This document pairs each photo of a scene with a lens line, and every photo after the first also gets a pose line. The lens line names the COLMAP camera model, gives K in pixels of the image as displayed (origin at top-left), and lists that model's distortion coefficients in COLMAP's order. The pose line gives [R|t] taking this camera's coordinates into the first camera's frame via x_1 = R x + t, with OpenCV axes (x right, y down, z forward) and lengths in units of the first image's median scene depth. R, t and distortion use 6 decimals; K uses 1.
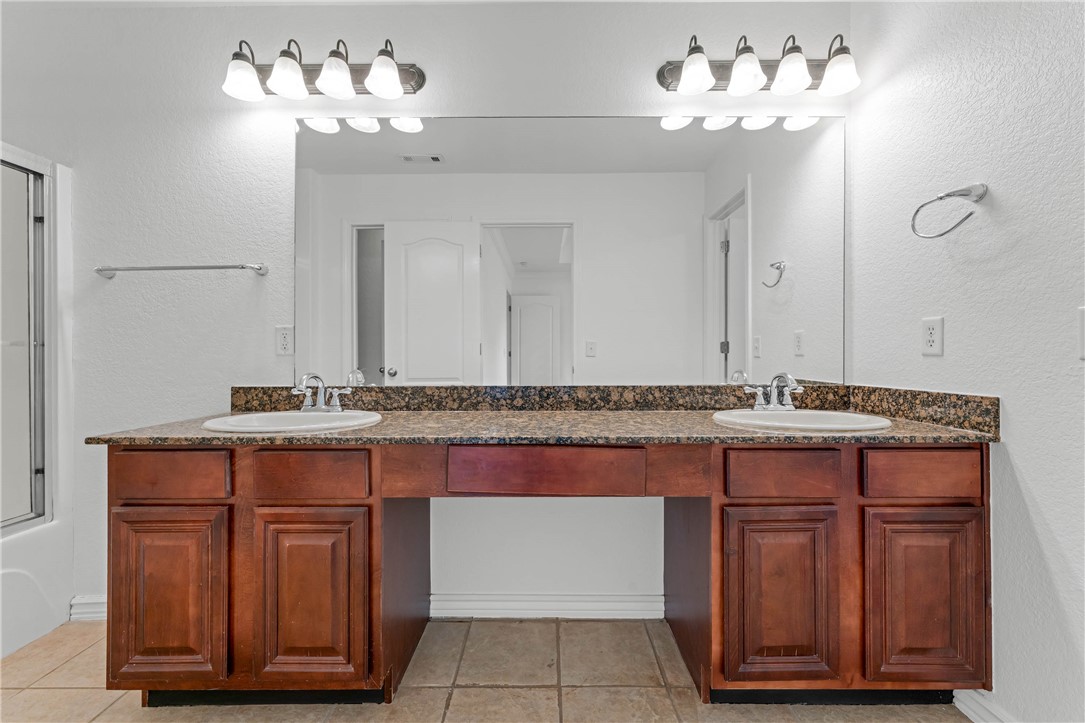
lens RADIAL K [[440.6, 0, 547.3], [0, 440.6, 359.8], [0, 0, 1]] dist [-0.000262, -0.000056]
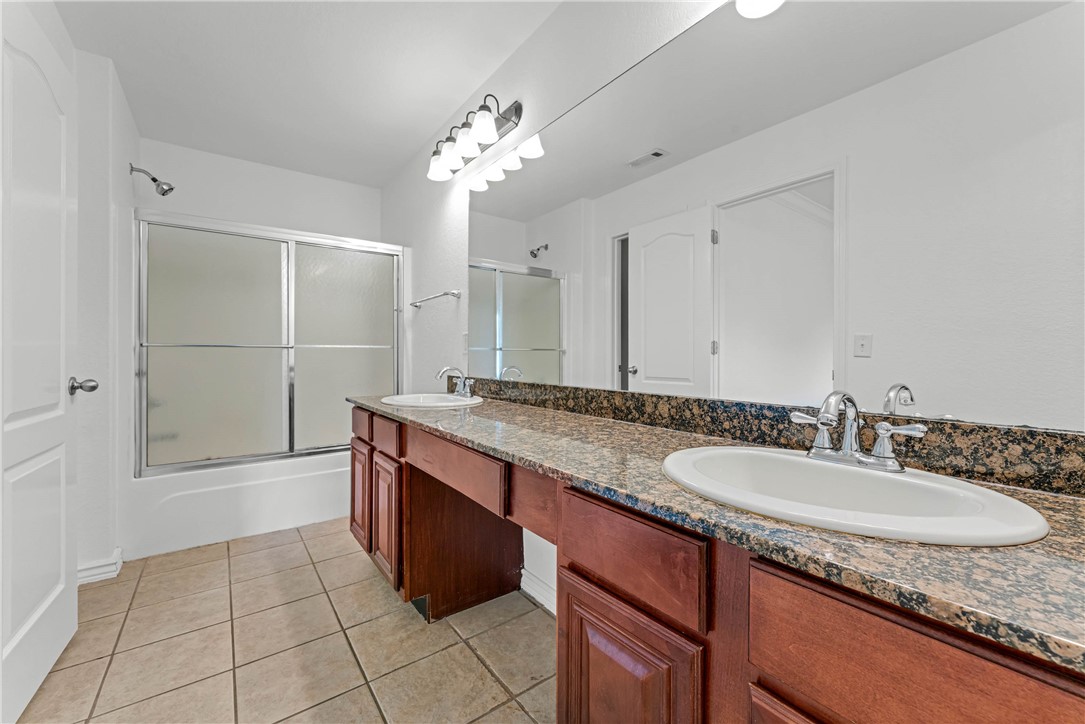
lens RADIAL K [[440.6, 0, 546.1], [0, 440.6, 357.1], [0, 0, 1]] dist [-0.000262, -0.000056]
pose [[0.601698, 0.008500, -0.798678, 0.671477], [-0.011174, 0.999935, 0.002224, -0.006900], [0.798645, 0.007586, 0.601754, 0.377522]]
